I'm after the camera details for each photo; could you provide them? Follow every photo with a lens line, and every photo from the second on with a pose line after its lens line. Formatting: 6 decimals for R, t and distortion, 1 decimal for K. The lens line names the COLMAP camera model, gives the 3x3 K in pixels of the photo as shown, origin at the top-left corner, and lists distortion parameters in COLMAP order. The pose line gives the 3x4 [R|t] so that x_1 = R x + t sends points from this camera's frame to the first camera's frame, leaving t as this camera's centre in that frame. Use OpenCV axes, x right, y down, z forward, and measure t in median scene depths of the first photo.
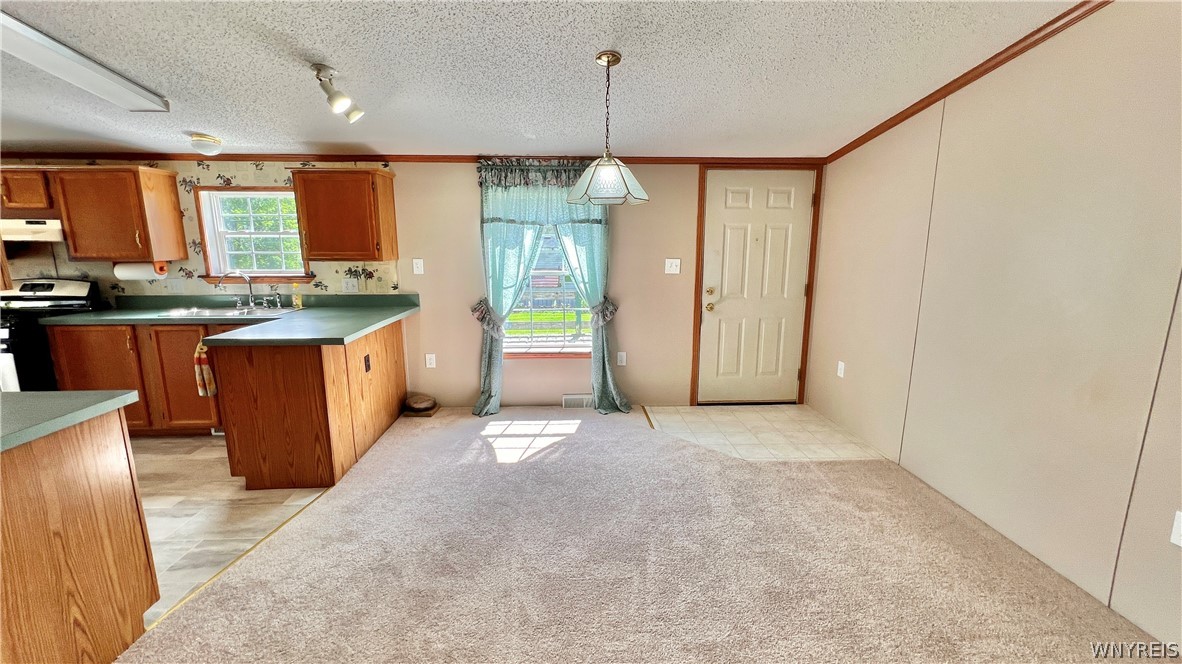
lens RADIAL K [[475.0, 0, 591.6], [0, 475.0, 330.0], [0, 0, 1]] dist [-0.002623, 0.000581]
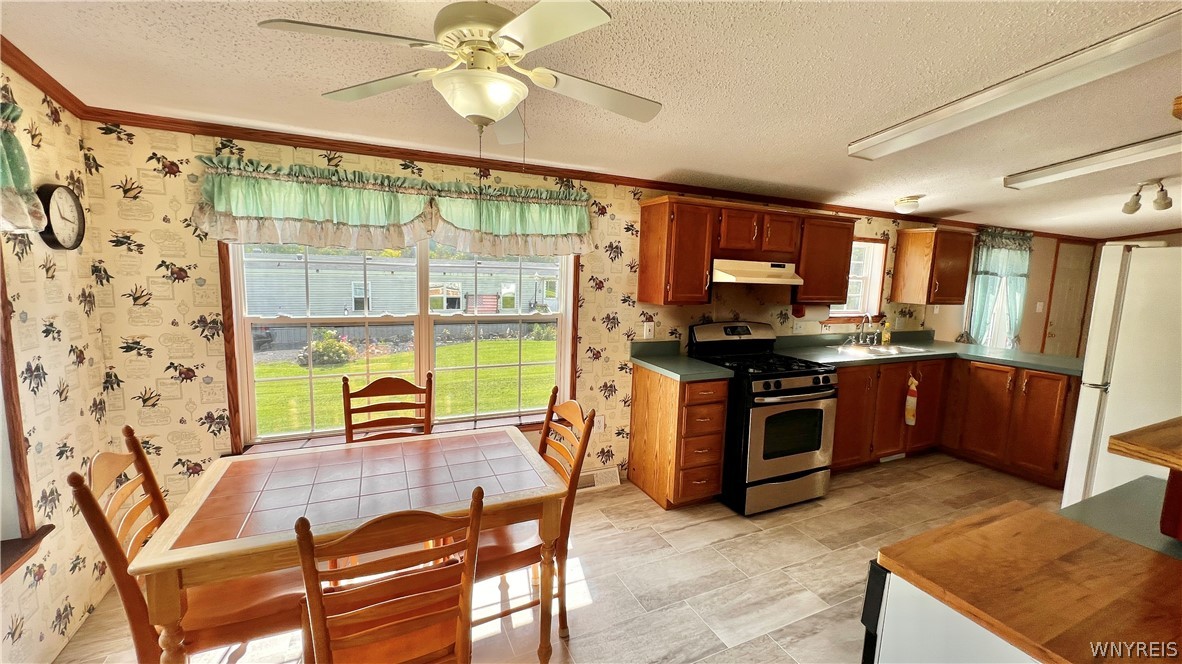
lens RADIAL K [[471.4, 0, 584.2], [0, 471.4, 330.2], [0, 0, 1]] dist [-0.002516, -0.000008]
pose [[0.923597, -0.019517, 0.382867, -1.779777], [0.038578, 0.998365, -0.042171, -0.061582], [-0.381418, 0.053719, 0.922841, 0.234967]]
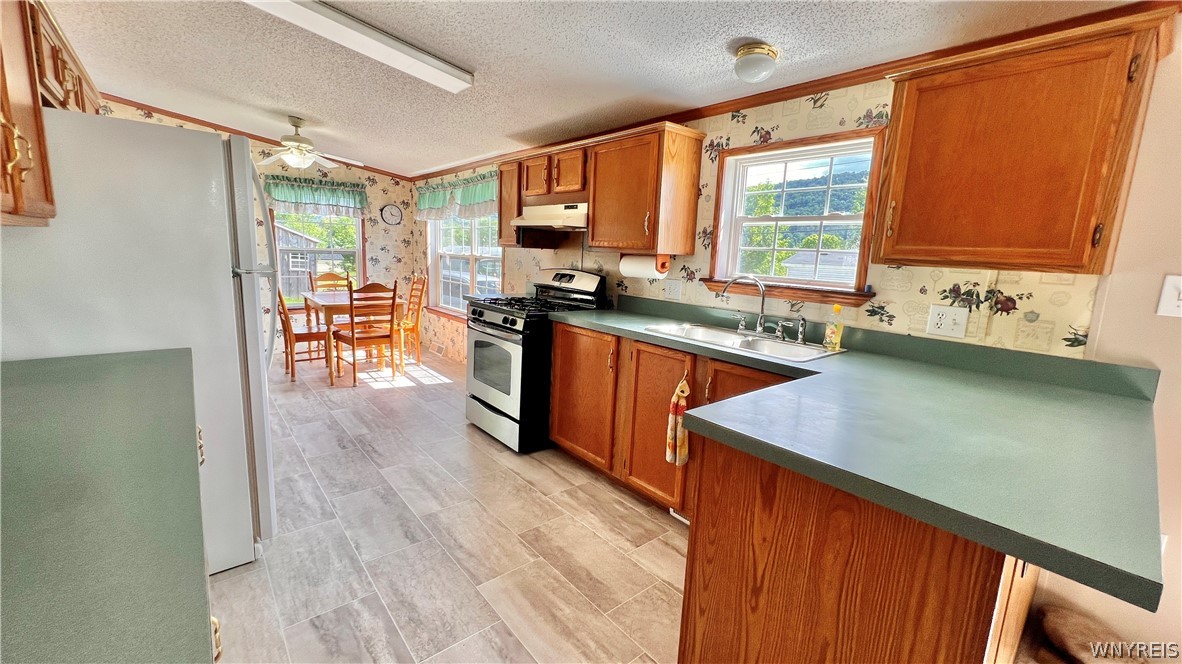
lens RADIAL K [[475.0, 0, 589.8], [0, 475.0, 328.7], [0, 0, 1]] dist [-0.002623, 0.000581]
pose [[0.609494, 0.153030, -0.777881, -0.375788], [-0.187068, 0.981248, 0.046465, -0.043545], [0.770405, 0.117196, 0.626691, 0.447976]]
